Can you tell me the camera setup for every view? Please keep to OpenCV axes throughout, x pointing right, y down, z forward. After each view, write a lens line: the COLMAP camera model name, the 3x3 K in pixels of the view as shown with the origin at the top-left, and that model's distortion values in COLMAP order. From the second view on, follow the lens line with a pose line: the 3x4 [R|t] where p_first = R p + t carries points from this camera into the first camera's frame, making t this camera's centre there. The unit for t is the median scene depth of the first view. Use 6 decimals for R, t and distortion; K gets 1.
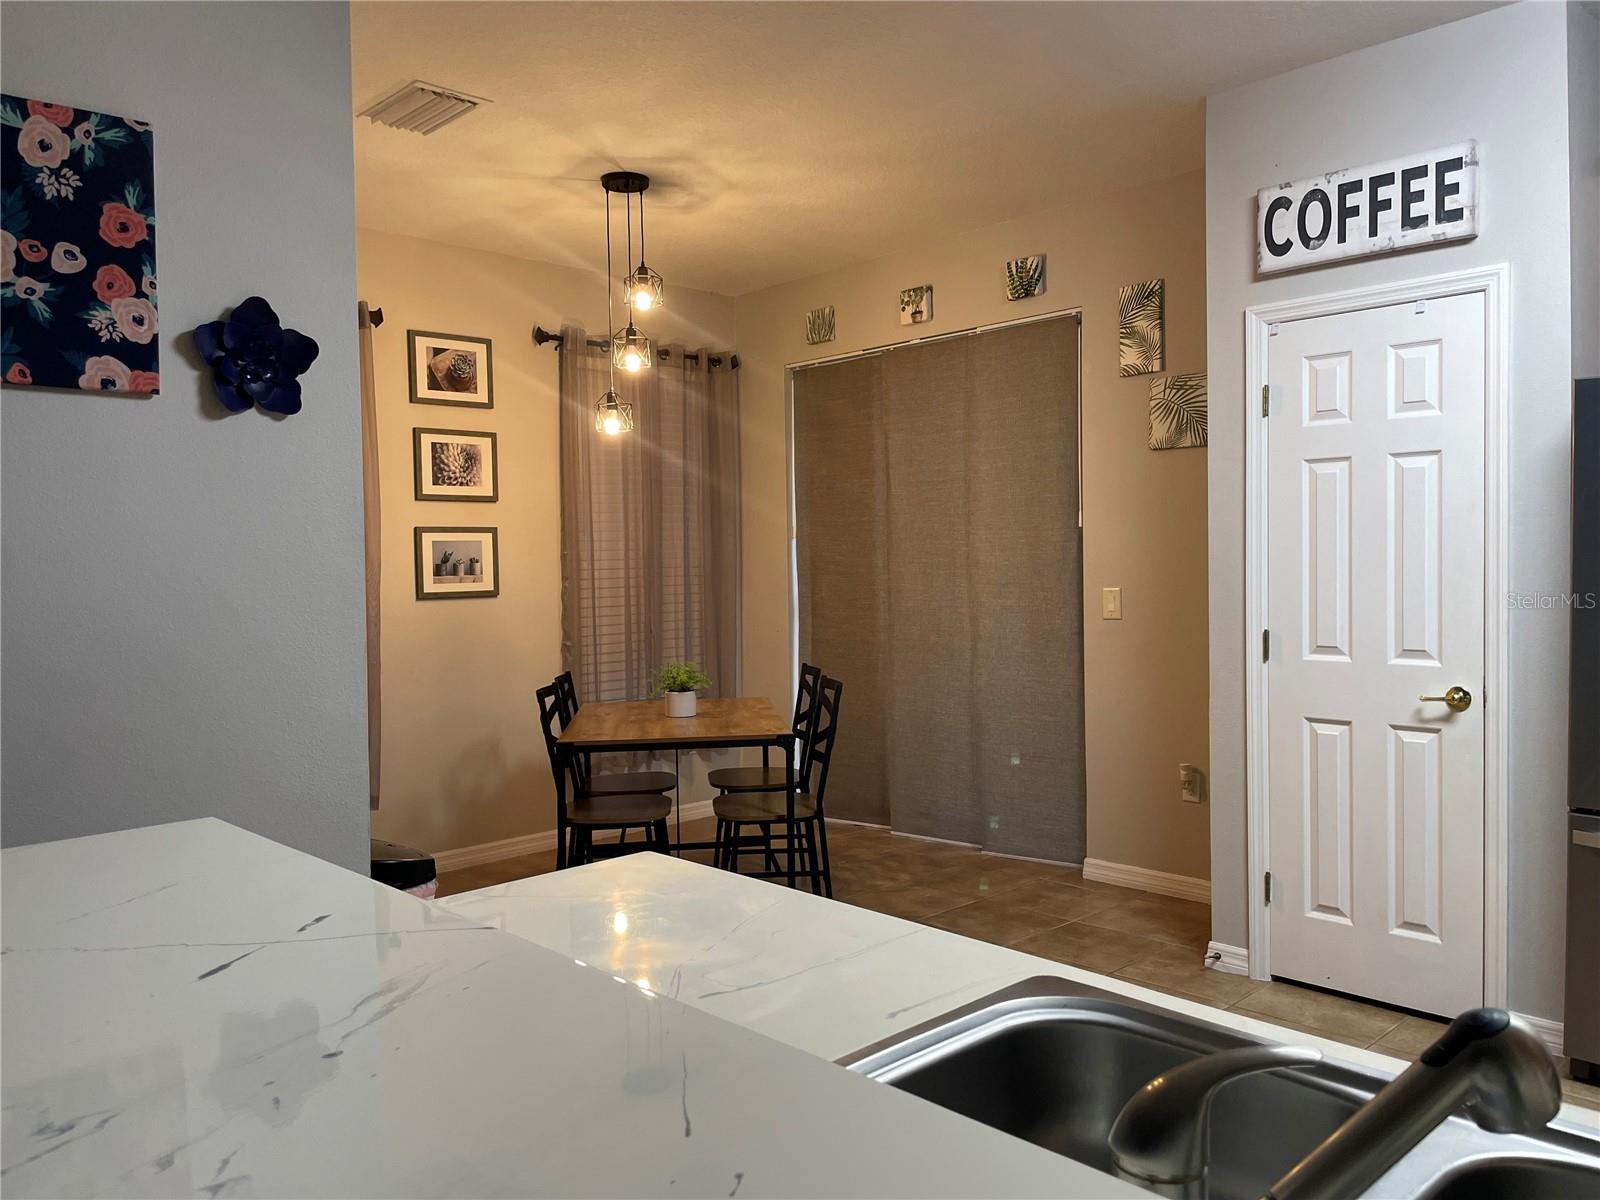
lens RADIAL K [[1218.0, 0, 806.5], [0, 1218.0, 593.6], [0, 0, 1]] dist [0.059279, -0.067318]
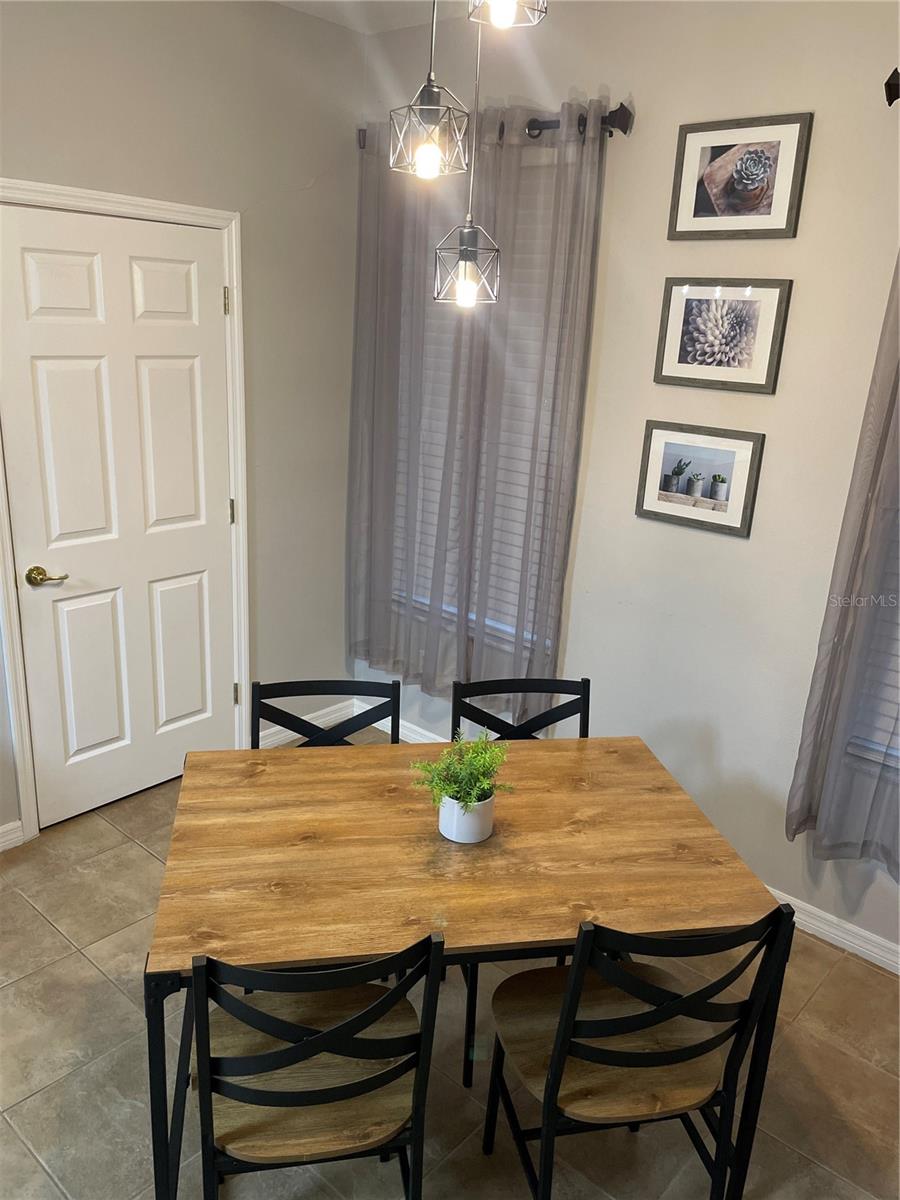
lens RADIAL K [[913.5, 0, 448.5], [0, 913.5, 598.7], [0, 0, 1]] dist [0.059279, -0.067318]
pose [[0.082577, 0.325593, -0.941897, 0.191133], [-0.080472, 0.944217, 0.319340, -0.099461], [0.993330, 0.049427, 0.104171, 0.685609]]
